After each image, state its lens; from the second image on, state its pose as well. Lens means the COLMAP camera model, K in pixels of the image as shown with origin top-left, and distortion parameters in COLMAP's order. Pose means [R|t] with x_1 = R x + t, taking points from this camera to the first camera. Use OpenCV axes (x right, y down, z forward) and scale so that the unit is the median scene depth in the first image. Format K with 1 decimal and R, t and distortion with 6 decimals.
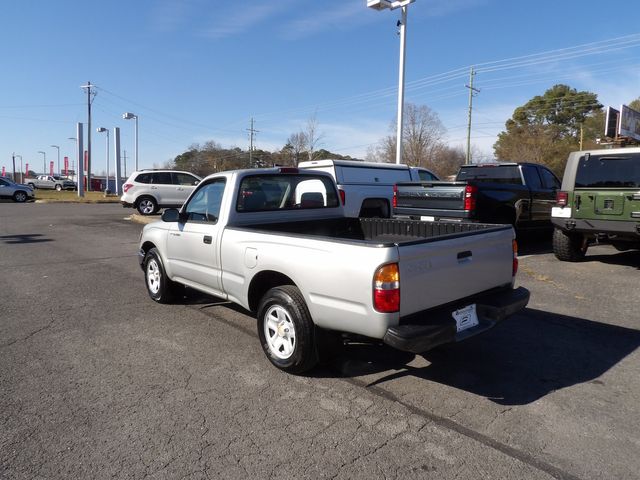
lens RADIAL K [[450.4, 0, 323.3], [0, 450.4, 236.5], [0, 0, 1]] dist [-0.022026, 0.027482]
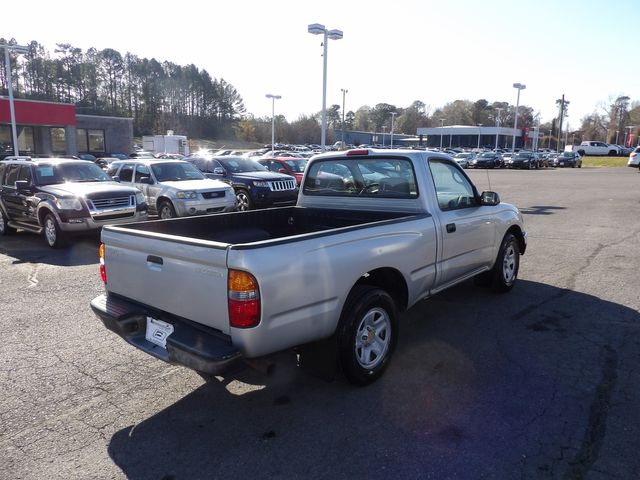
lens RADIAL K [[450.4, 0, 325.5], [0, 450.4, 238.9], [0, 0, 1]] dist [-0.022026, 0.027482]
pose [[0.146163, 0.162687, -0.975792, 1.011540], [-0.087896, 0.984619, 0.150993, -0.133318], [0.985348, 0.063698, 0.158214, 1.005665]]
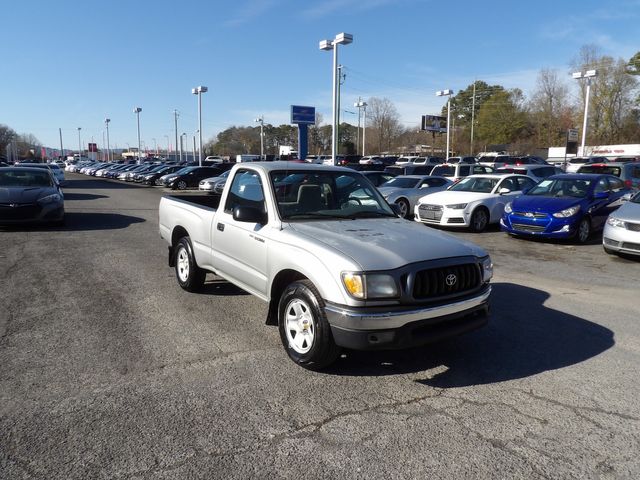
lens RADIAL K [[450.4, 0, 322.3], [0, 450.4, 241.0], [0, 0, 1]] dist [-0.022026, 0.027482]
pose [[-0.995607, -0.041630, 0.083865, -0.338812], [-0.018313, 0.964996, 0.261623, -0.318123], [-0.091820, 0.258938, -0.961520, 2.621913]]
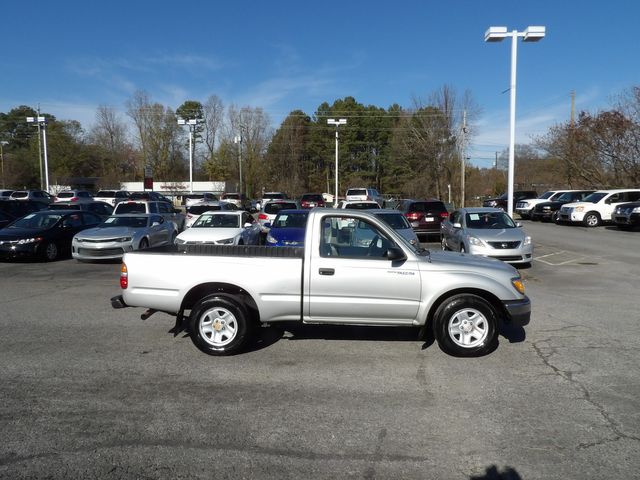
lens RADIAL K [[450.4, 0, 323.5], [0, 450.4, 240.2], [0, 0, 1]] dist [-0.022026, 0.027482]
pose [[-0.674515, 0.041555, -0.737090, 0.997551], [-0.088515, 0.986660, 0.136626, -0.290859], [0.732935, 0.157400, -0.661839, 2.282515]]
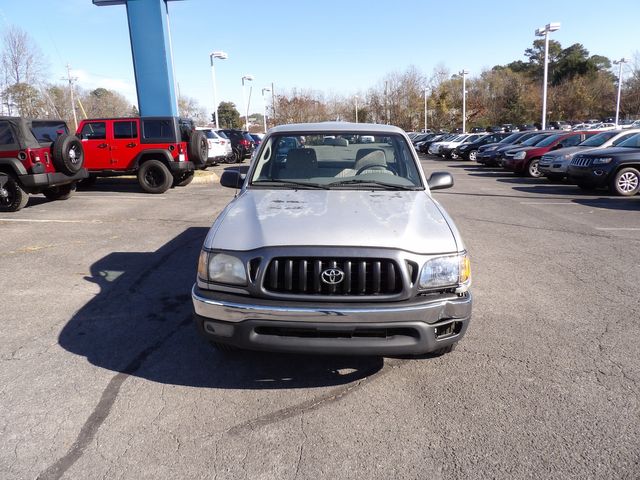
lens RADIAL K [[450.4, 0, 322.0], [0, 450.4, 234.0], [0, 0, 1]] dist [-0.022026, 0.027482]
pose [[-0.735770, -0.141436, 0.662298, -0.927441], [0.080760, 0.952646, 0.293160, -0.265384], [-0.672399, 0.269186, -0.689506, 2.206455]]
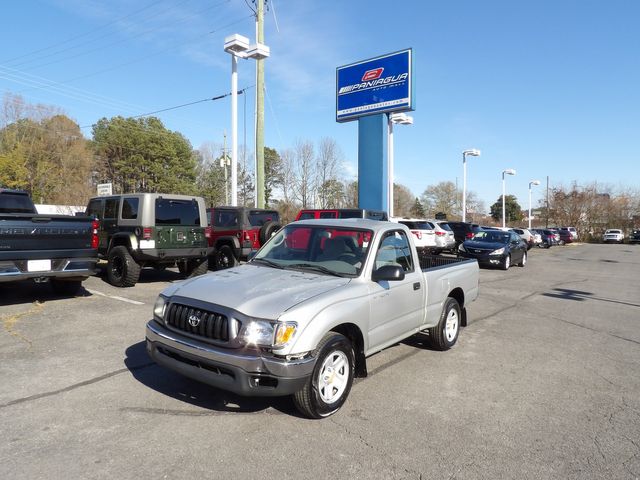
lens RADIAL K [[450.4, 0, 321.2], [0, 450.4, 239.4], [0, 0, 1]] dist [-0.022026, 0.027482]
pose [[-0.231664, -0.046739, 0.971673, -1.484243], [0.070966, 0.995372, 0.064799, -0.228487], [-0.970204, 0.083968, -0.227274, 1.709589]]
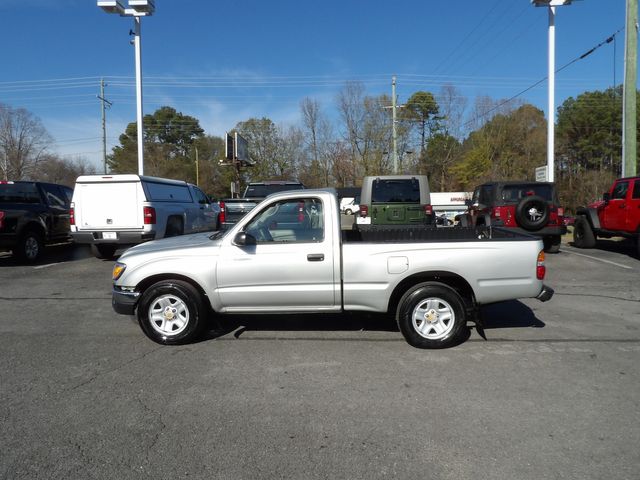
lens RADIAL K [[450.4, 0, 322.6], [0, 450.4, 235.5], [0, 0, 1]] dist [-0.022026, 0.027482]
pose [[0.681068, -0.064561, 0.729368, -1.154909], [0.089410, 0.995984, 0.004671, -0.052997], [-0.726740, 0.062031, 0.684106, 0.323143]]
